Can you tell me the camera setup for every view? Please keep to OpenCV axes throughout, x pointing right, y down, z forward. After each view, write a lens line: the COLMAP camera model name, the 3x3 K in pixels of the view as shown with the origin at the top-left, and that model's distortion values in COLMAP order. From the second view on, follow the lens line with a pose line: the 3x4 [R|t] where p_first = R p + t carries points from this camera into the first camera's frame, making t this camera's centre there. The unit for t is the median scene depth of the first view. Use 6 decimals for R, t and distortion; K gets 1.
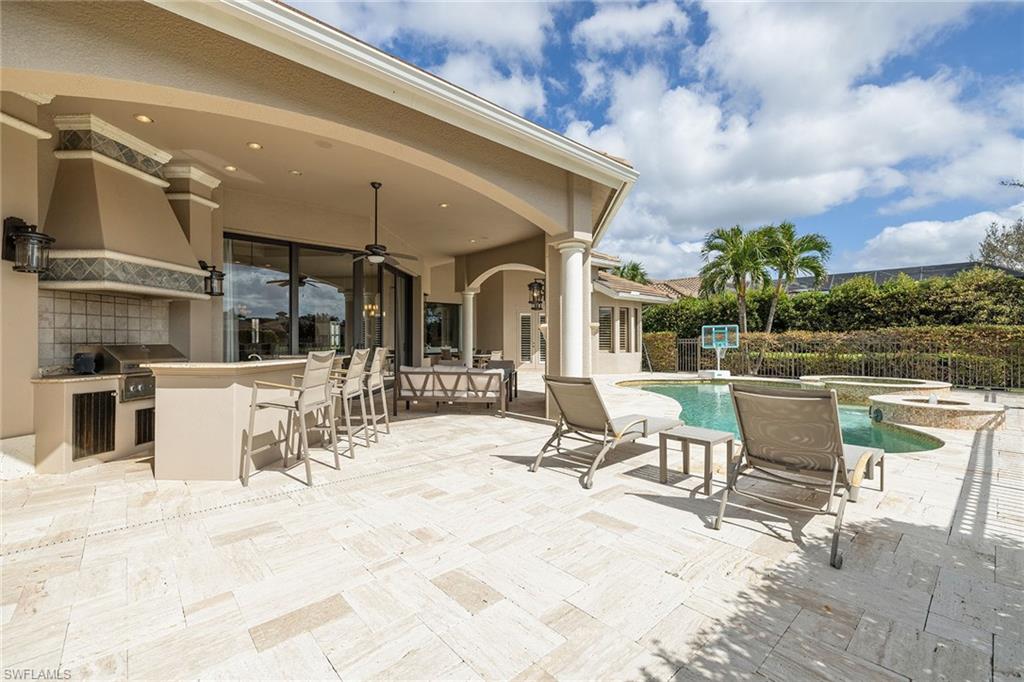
lens RADIAL K [[435.3, 0, 511.6], [0, 435.3, 339.5], [0, 0, 1]] dist [0.001624, -0.000272]
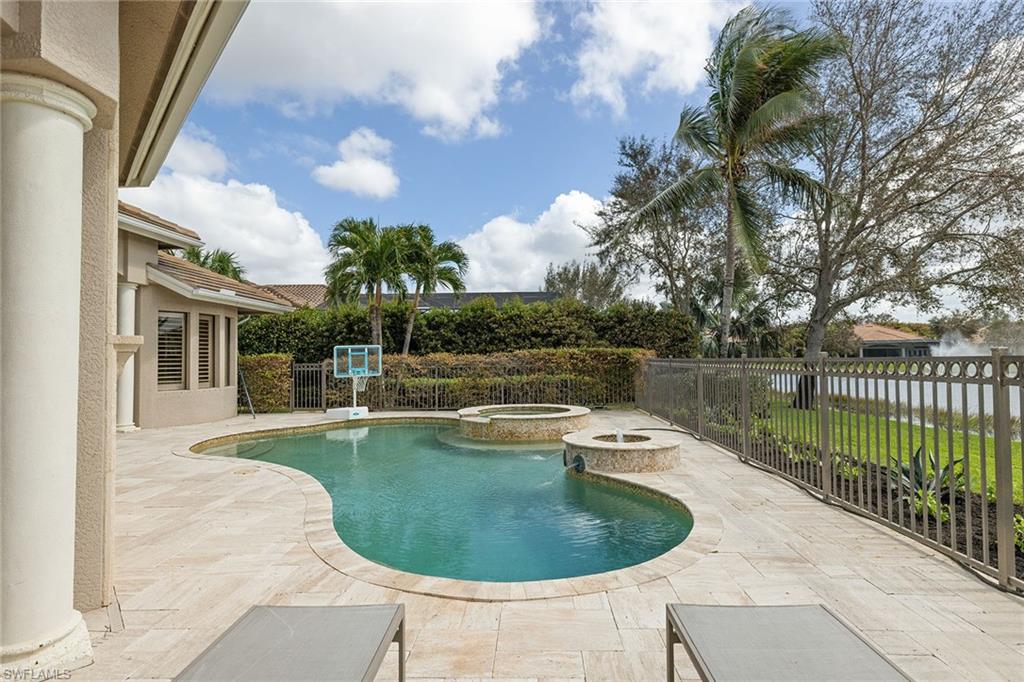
lens RADIAL K [[498.7, 0, 510.5], [0, 498.7, 344.4], [0, 0, 1]] dist [-0.004177, -0.000817]
pose [[0.693198, 0.012011, 0.720647, 0.119466], [0.011607, 0.999545, -0.027825, -0.016053], [-0.720654, 0.027653, 0.692744, 0.499623]]
